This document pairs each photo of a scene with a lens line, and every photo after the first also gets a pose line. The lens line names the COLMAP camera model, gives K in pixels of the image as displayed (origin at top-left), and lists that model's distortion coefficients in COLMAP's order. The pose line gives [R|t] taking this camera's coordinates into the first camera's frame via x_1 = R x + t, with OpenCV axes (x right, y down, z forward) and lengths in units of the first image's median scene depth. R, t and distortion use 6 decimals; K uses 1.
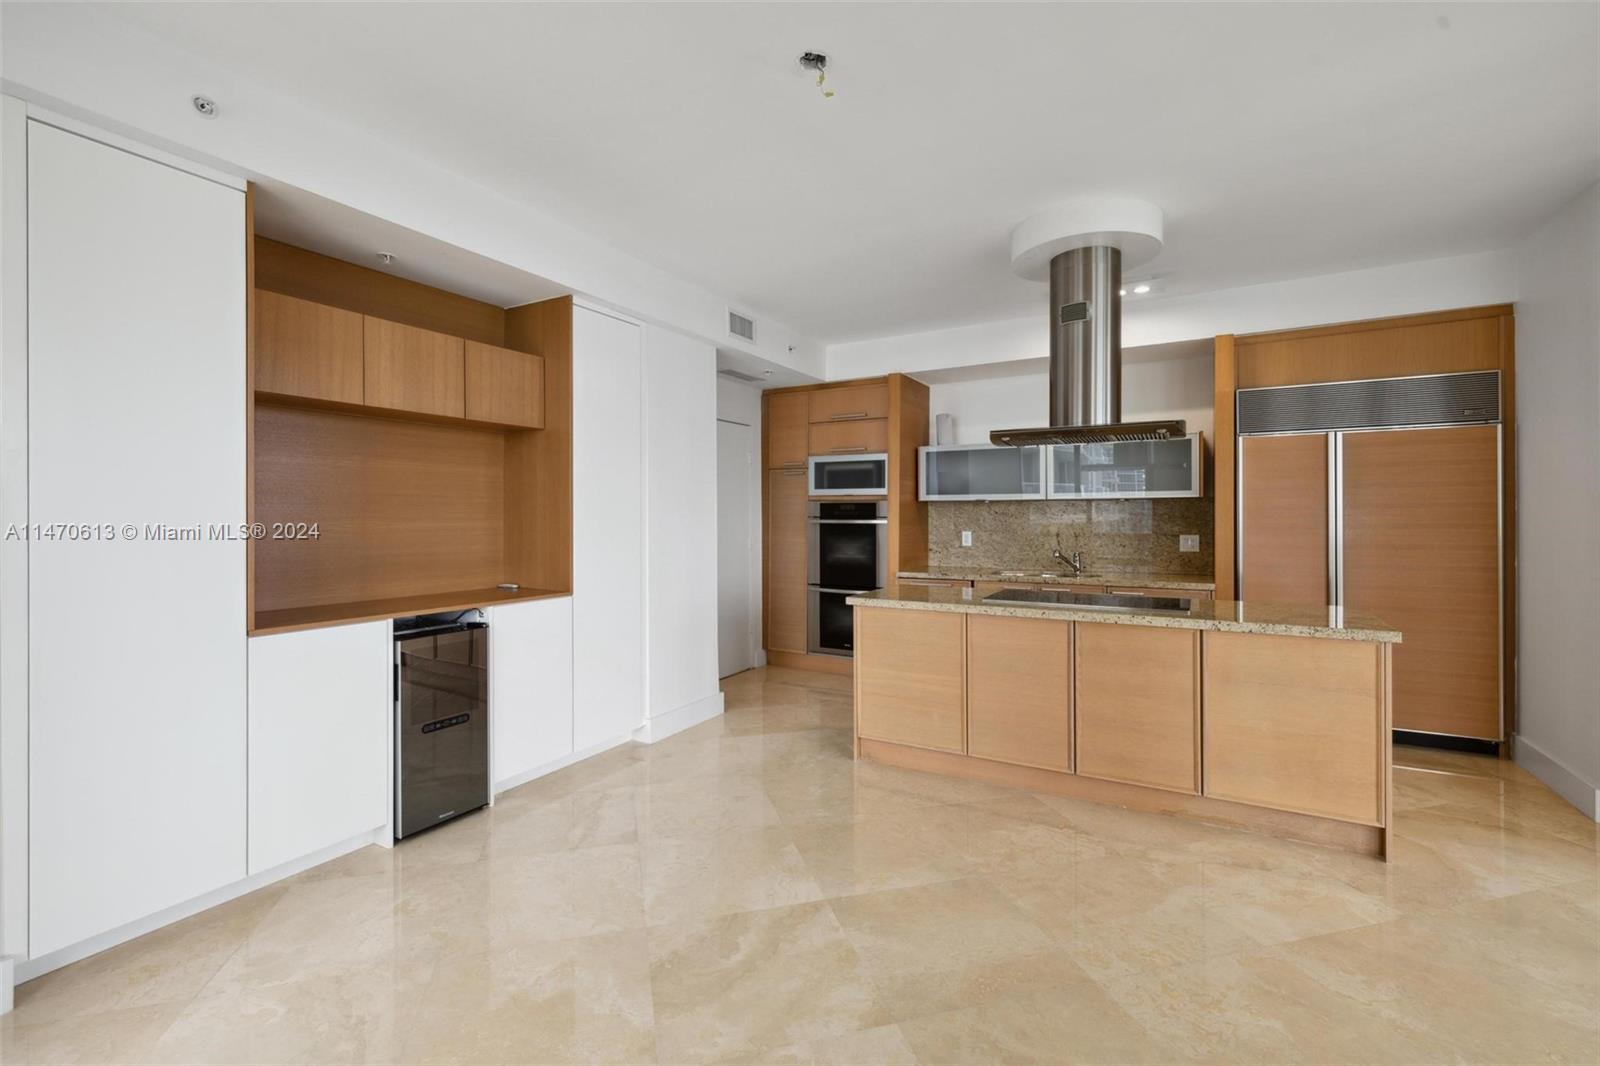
lens RADIAL K [[687.7, 0, 783.7], [0, 687.7, 508.9], [0, 0, 1]] dist [0.001087, 0.000235]
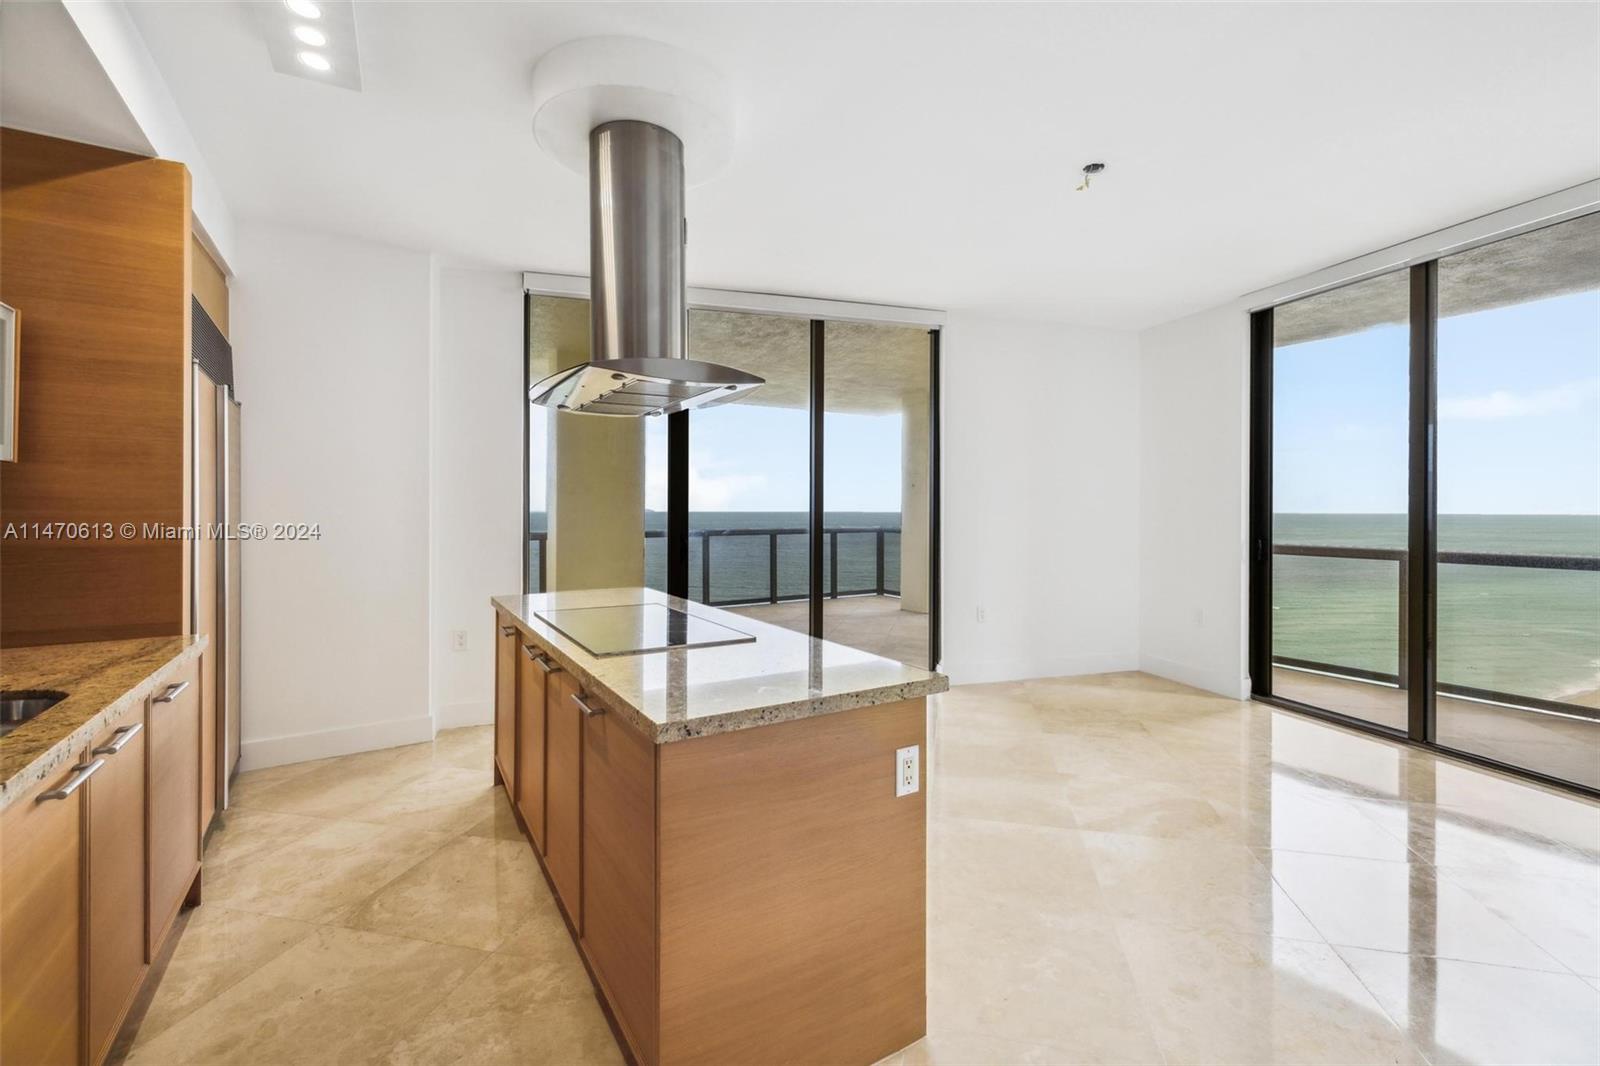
lens RADIAL K [[687.7, 0, 783.7], [0, 687.7, 508.9], [0, 0, 1]] dist [0.001087, 0.000235]
pose [[-0.882018, -0.001383, 0.471213, -0.033653], [-0.007223, 0.999918, -0.010586, 0.015327], [-0.471160, -0.012741, -0.881956, 1.576675]]
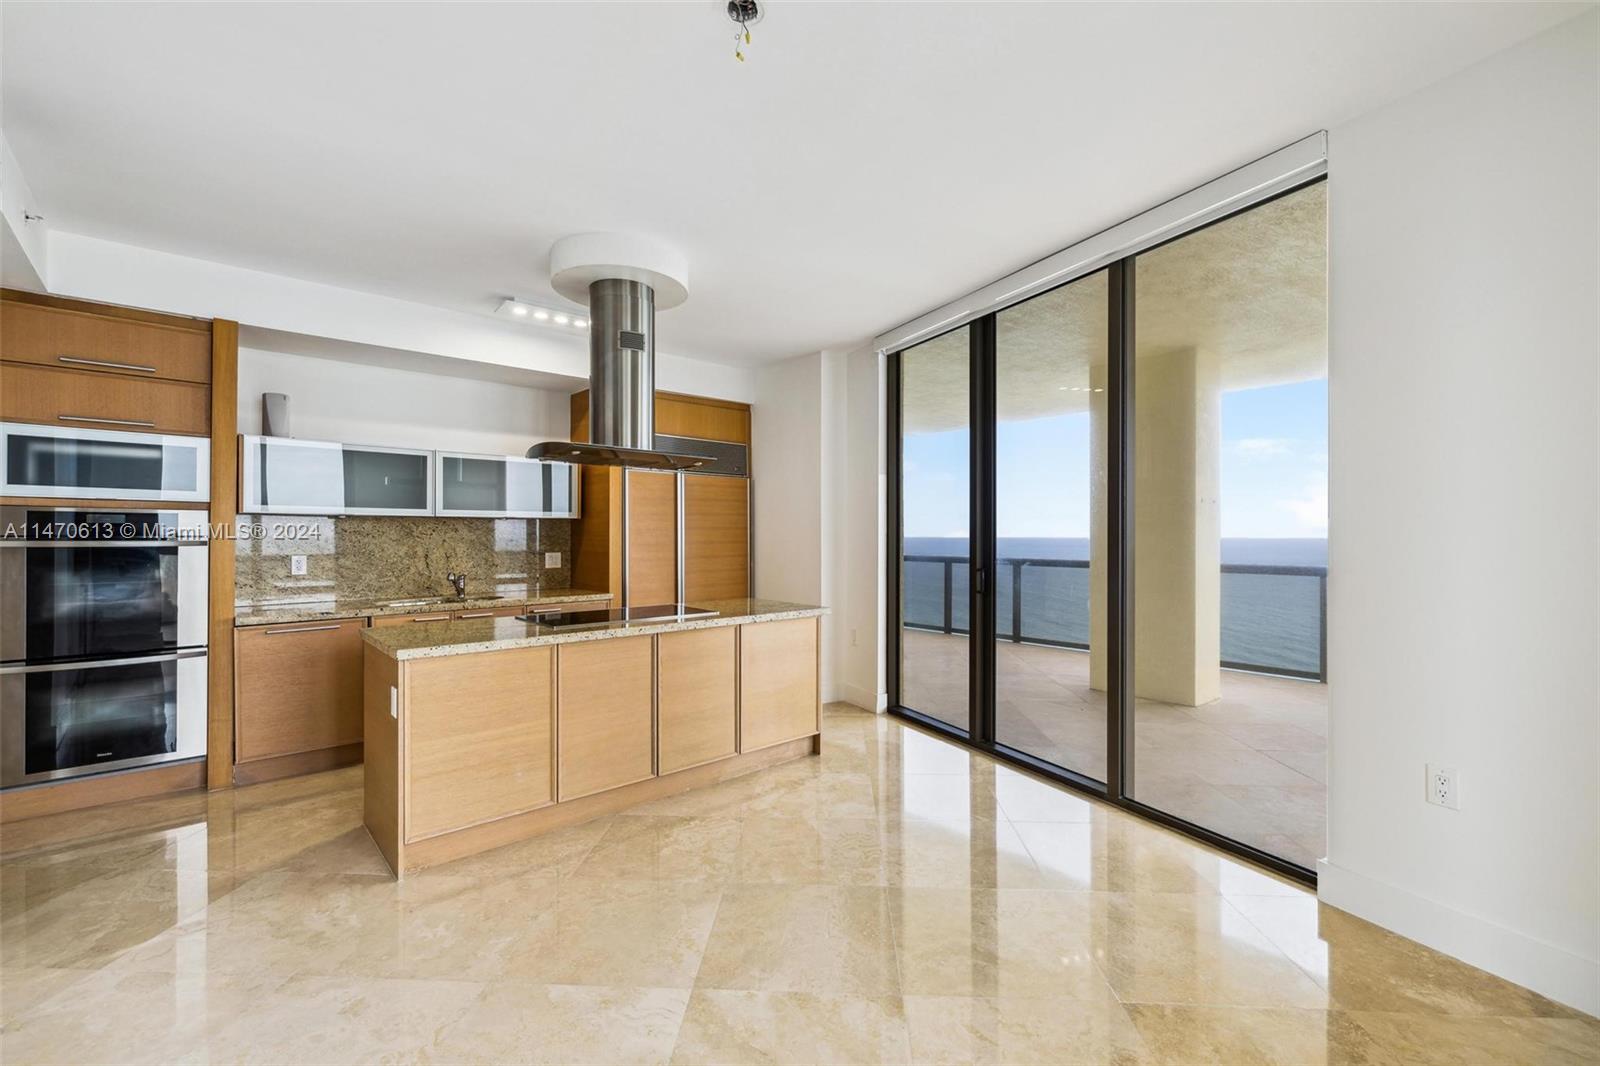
lens RADIAL K [[673.2, 0, 825.8], [0, 673.2, 530.6], [0, 0, 1]] dist [-0.000679, 0.000083]
pose [[0.301150, 0.008314, 0.953541, -0.462675], [-0.010434, 0.999931, -0.005423, 0.006342], [-0.953520, -0.008316, 0.301215, 0.409220]]
